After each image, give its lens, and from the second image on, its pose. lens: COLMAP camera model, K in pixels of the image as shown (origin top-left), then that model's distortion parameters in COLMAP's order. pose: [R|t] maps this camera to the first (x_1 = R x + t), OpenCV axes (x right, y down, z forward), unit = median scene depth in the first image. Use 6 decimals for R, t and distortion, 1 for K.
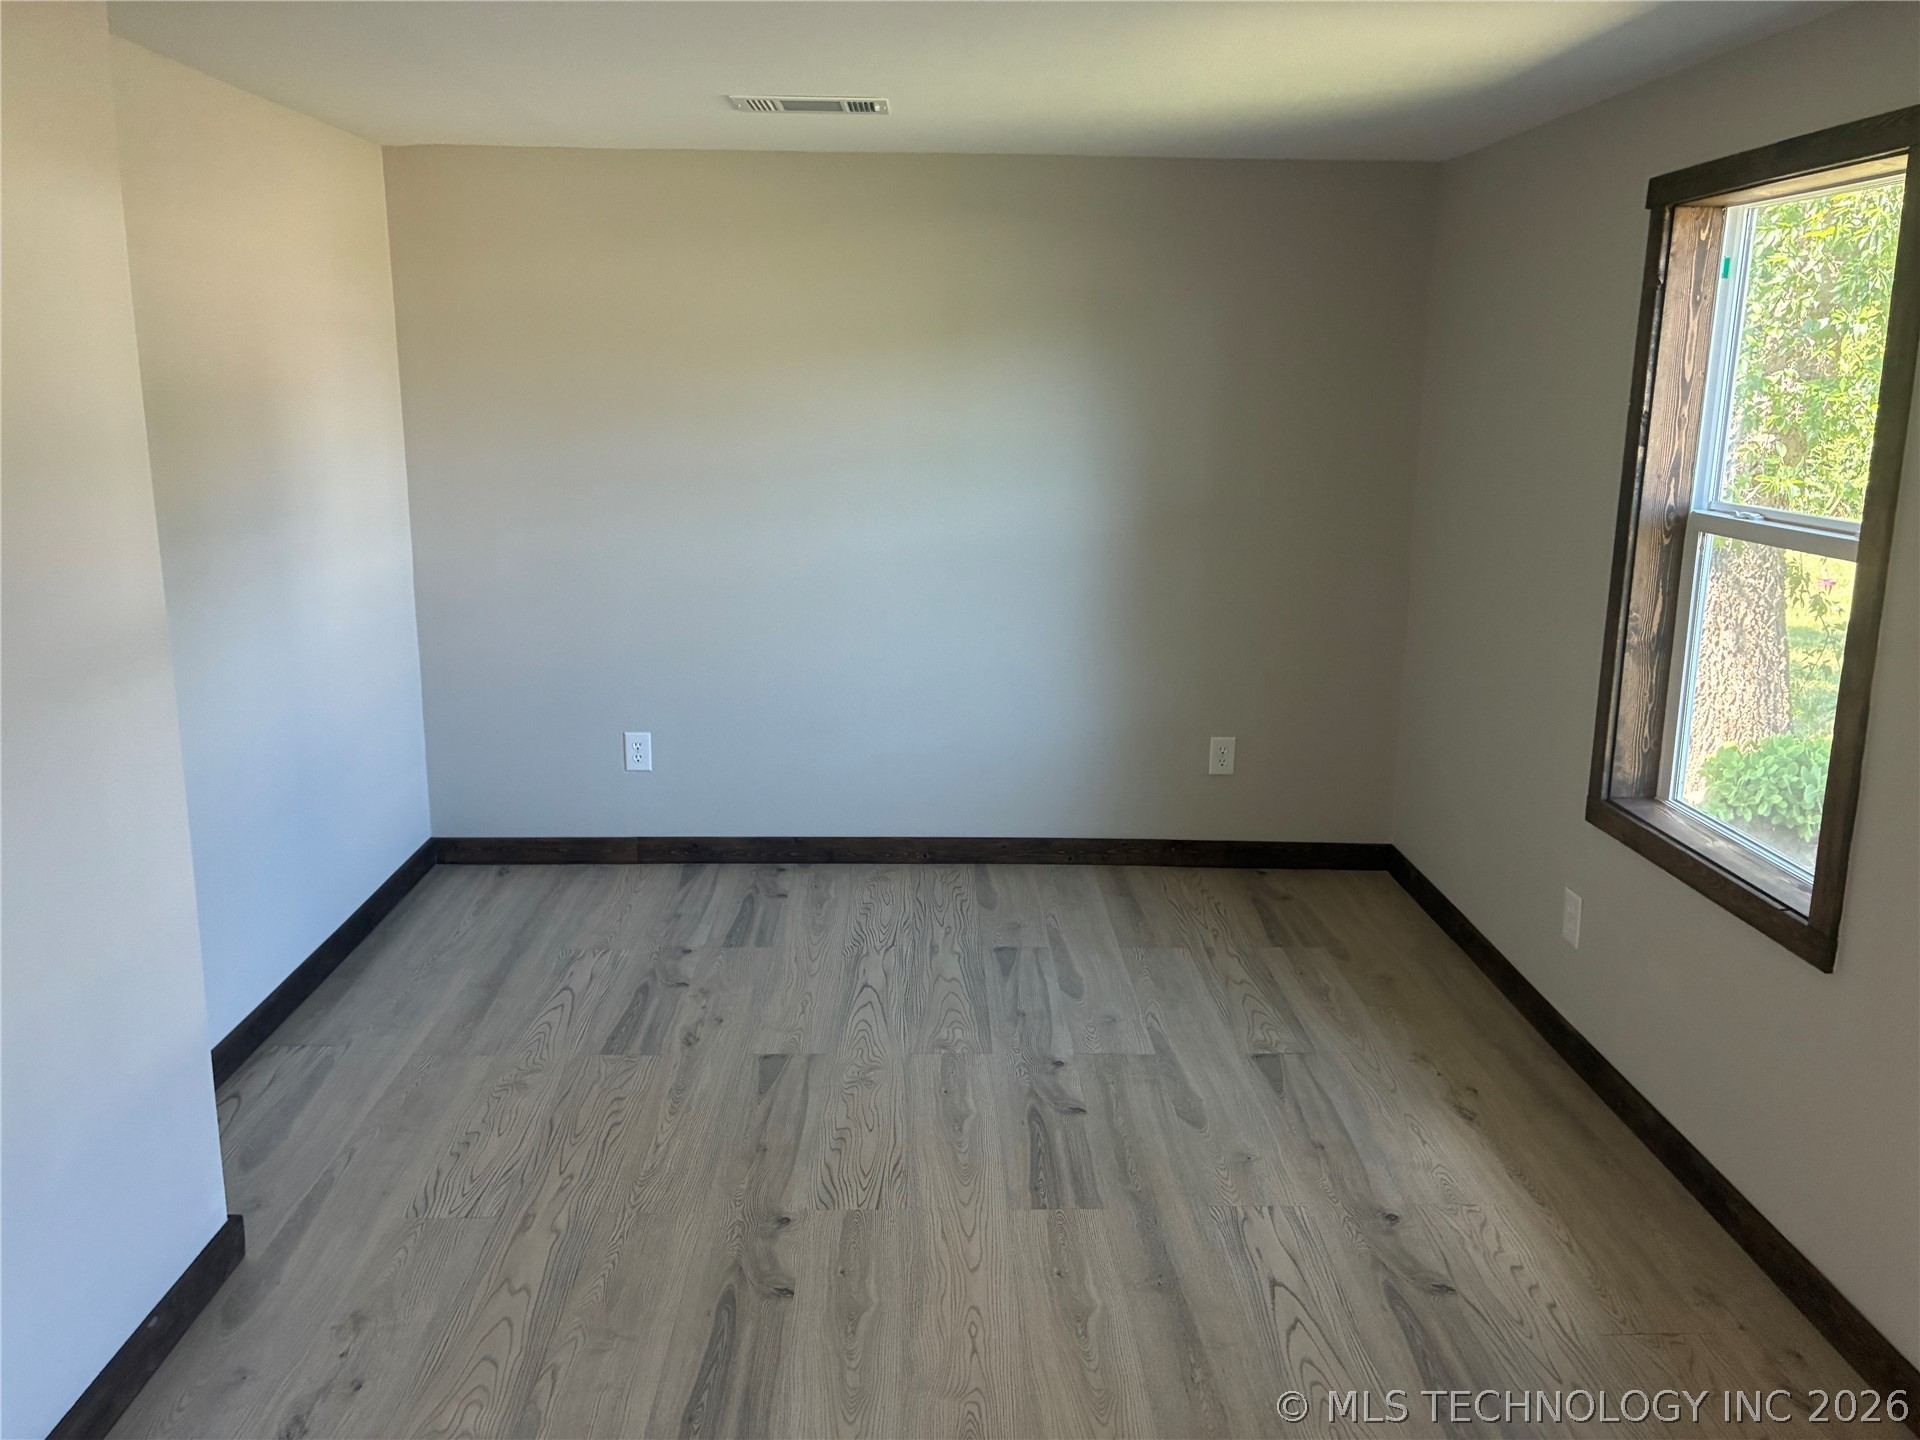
lens RADIAL K [[1460.7, 0, 971.7], [0, 1460.7, 725.4], [0, 0, 1]] dist [0.055401, -0.059137]
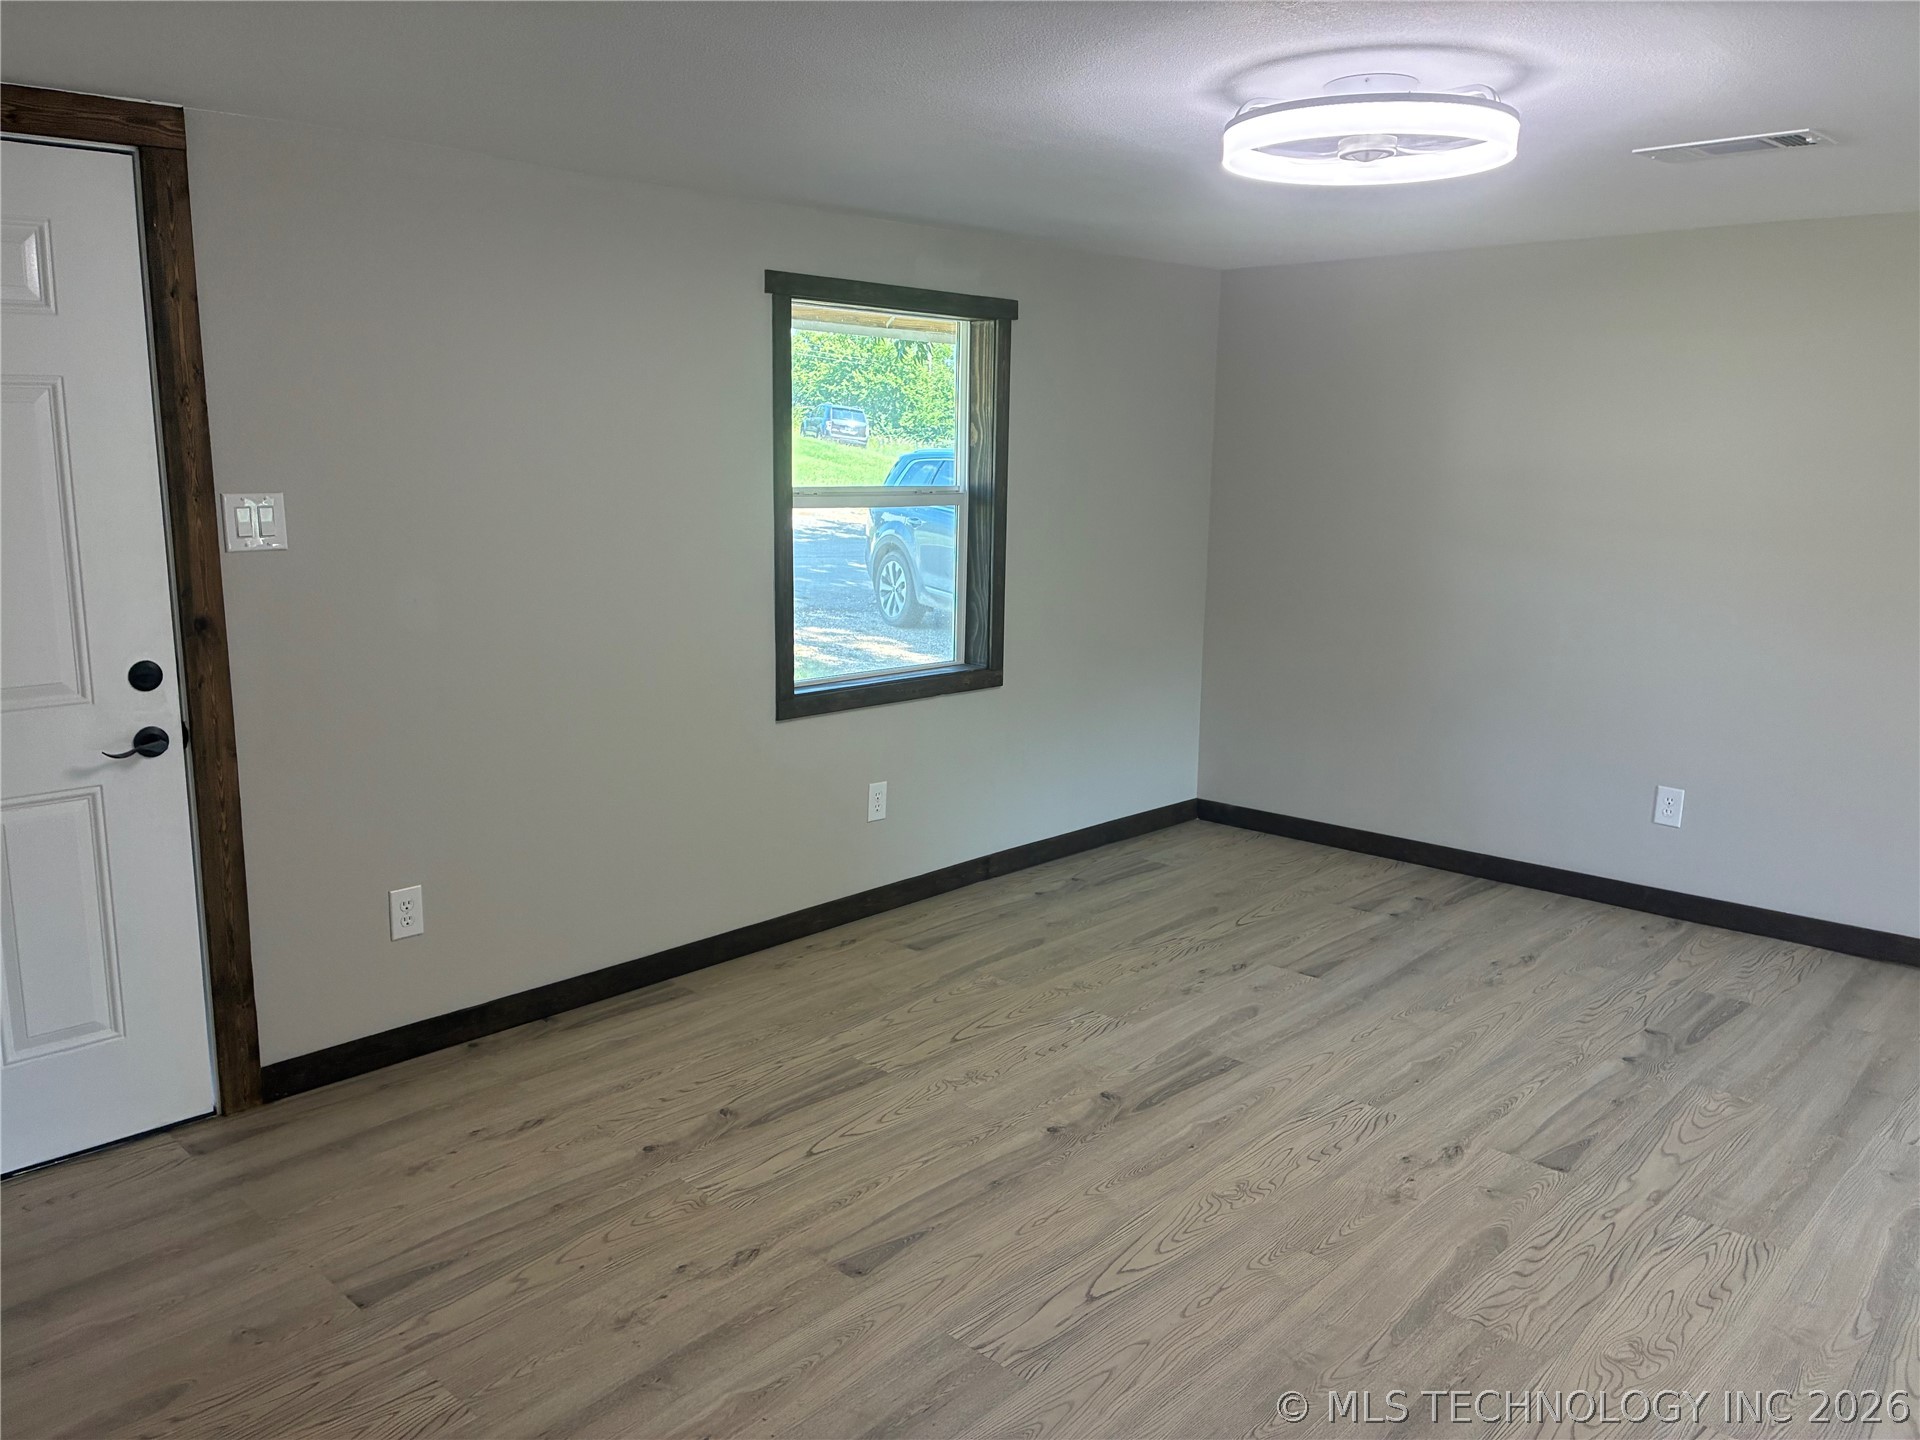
lens RADIAL K [[1460.7, 0, 943.8], [0, 1460.7, 712.5], [0, 0, 1]] dist [0.055401, -0.059137]
pose [[-0.694369, -0.147433, 0.704355, -0.621281], [0.147198, 0.928993, 0.339565, -0.424413], [-0.704404, 0.339463, -0.623362, 1.835558]]
